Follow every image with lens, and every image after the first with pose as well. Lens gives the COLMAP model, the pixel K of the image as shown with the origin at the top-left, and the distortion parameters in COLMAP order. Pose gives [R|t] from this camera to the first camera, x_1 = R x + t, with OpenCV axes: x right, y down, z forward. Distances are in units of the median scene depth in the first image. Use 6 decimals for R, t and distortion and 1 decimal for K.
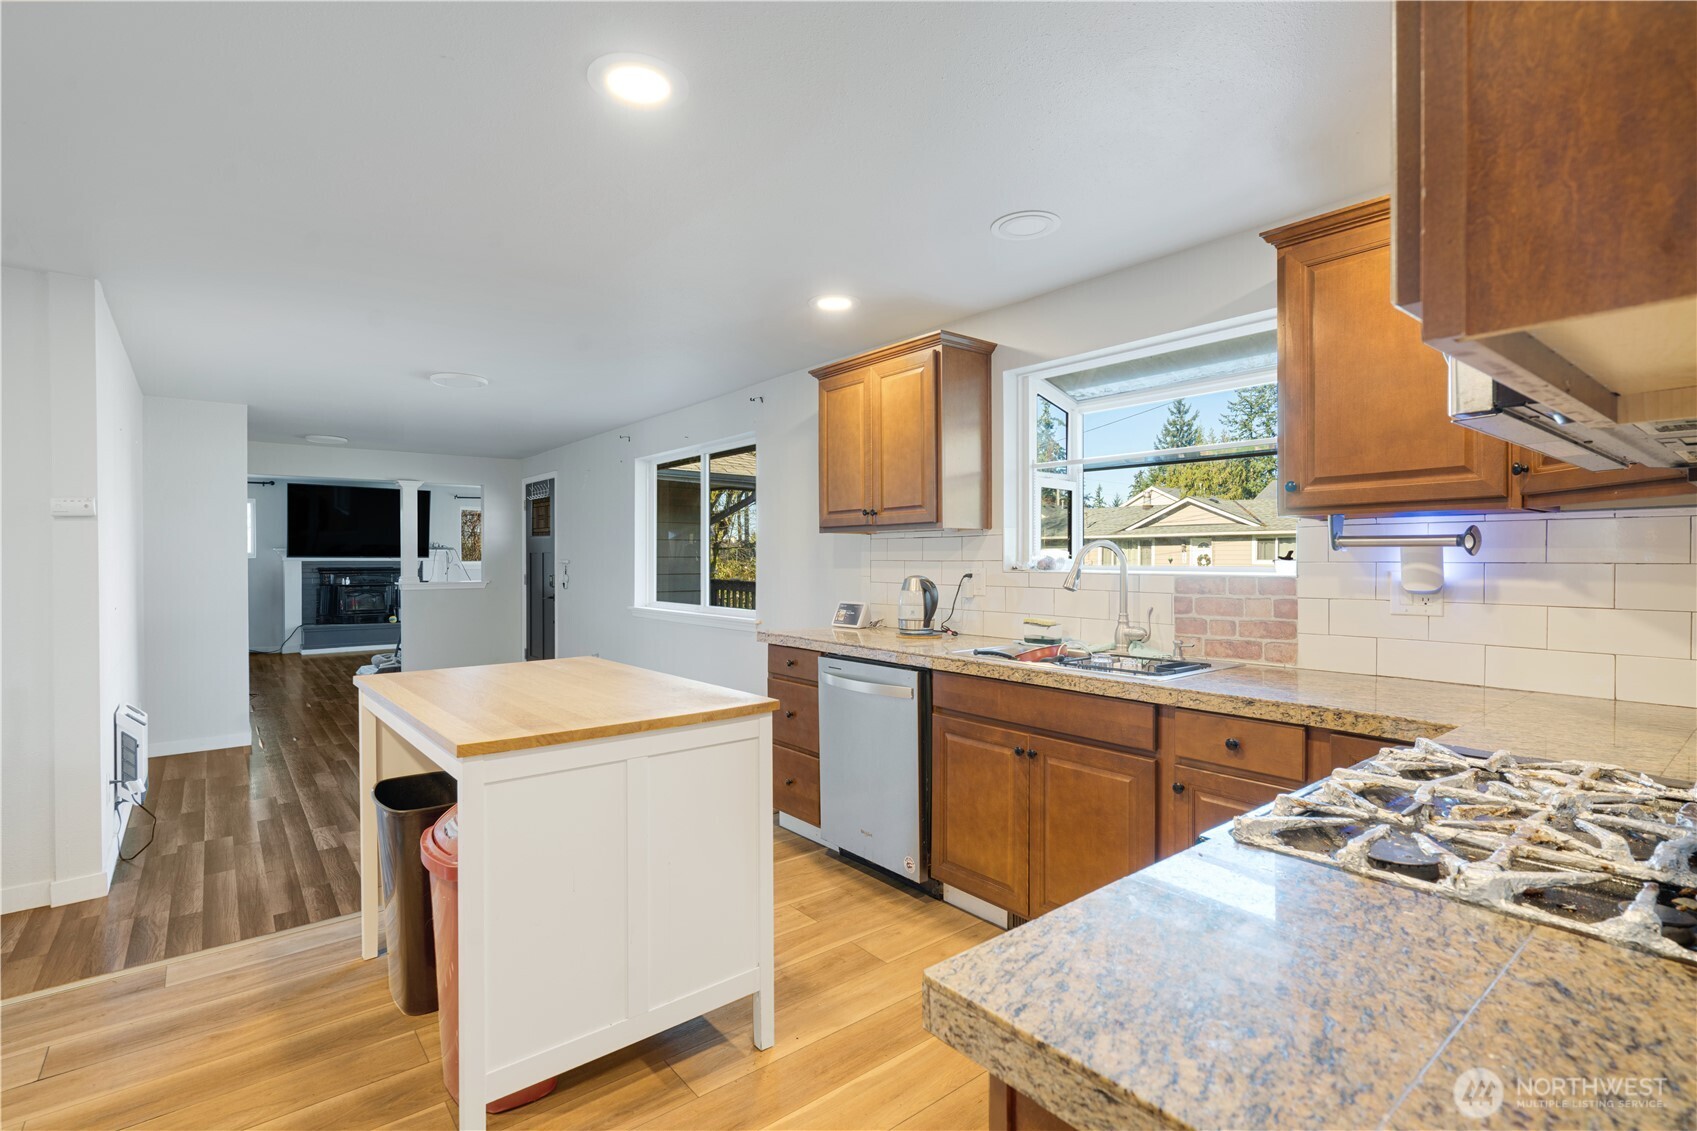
lens RADIAL K [[793.5, 0, 846.4], [0, 793.5, 557.7], [0, 0, 1]] dist [0.002363, 0.000204]
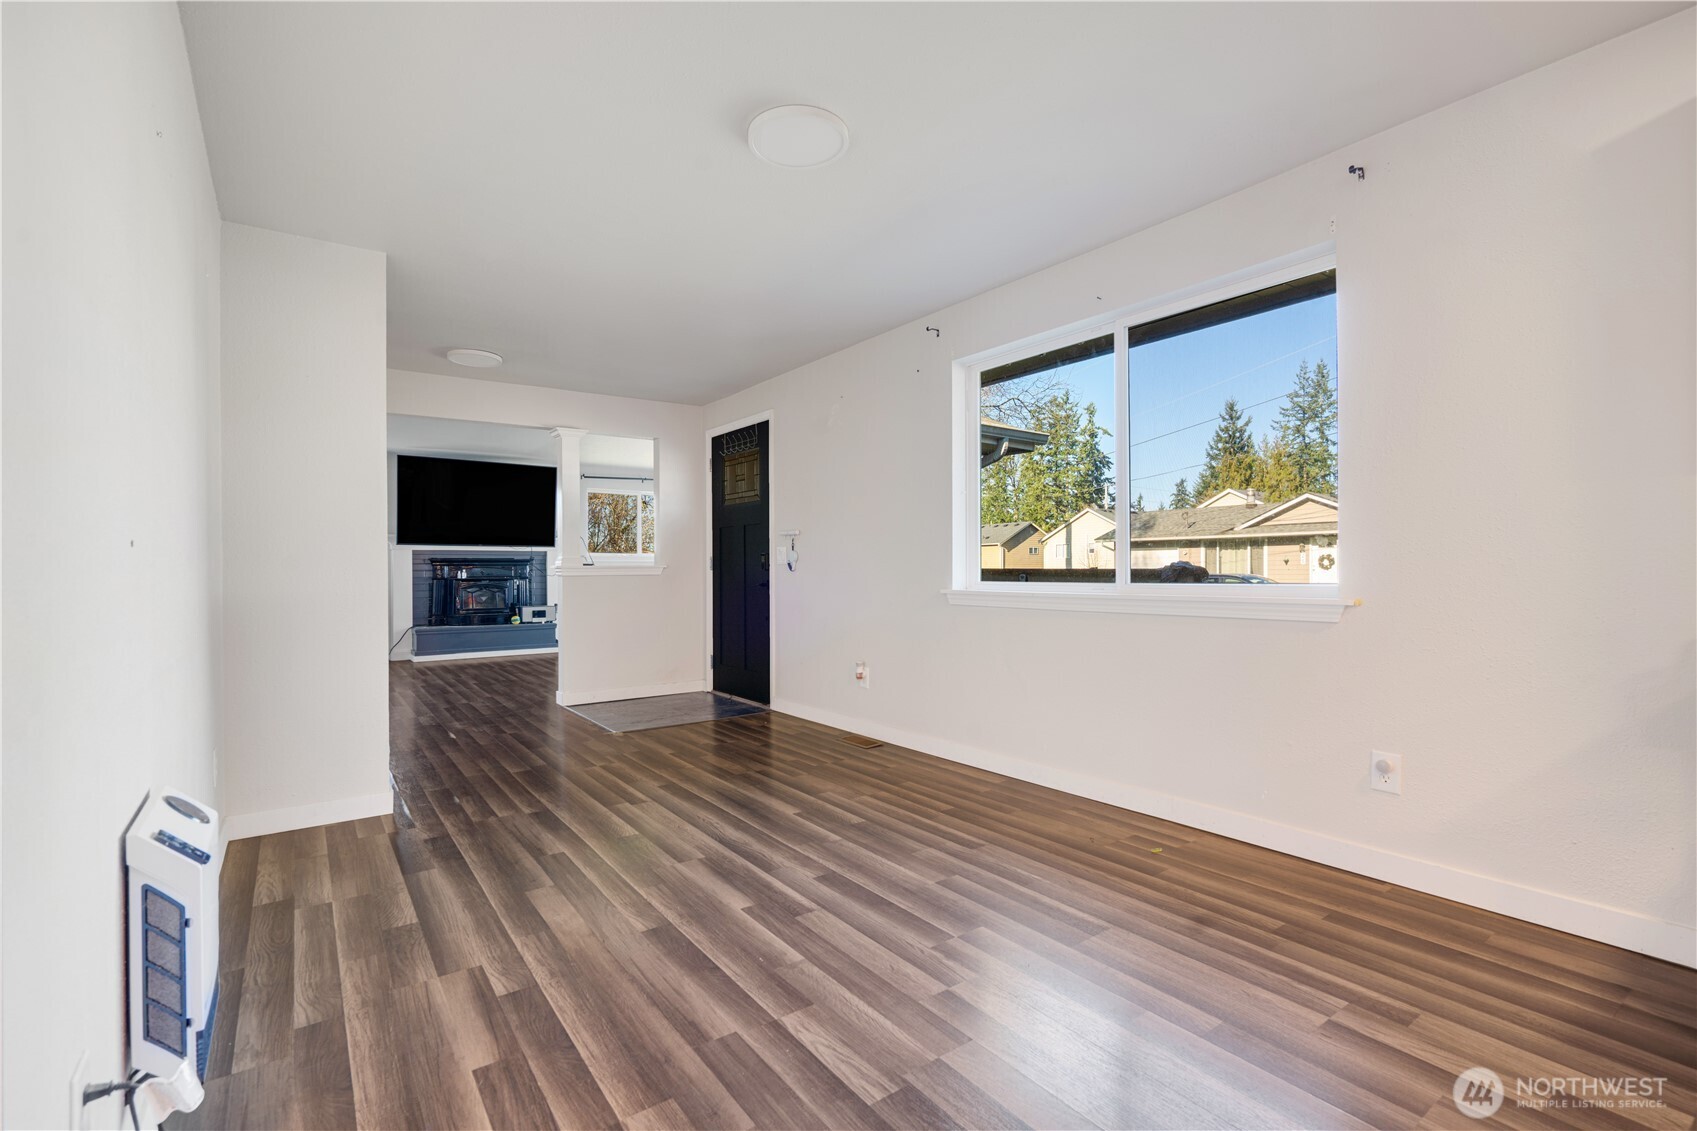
lens RADIAL K [[767.9, 0, 848.5], [0, 767.9, 565.5], [0, 0, 1]] dist [-0.001093, 0.000374]
pose [[0.998709, -0.005221, -0.050531, -0.182955], [0.005085, 0.999983, -0.002832, 0.024686], [0.050545, 0.002572, 0.998718, 0.212969]]
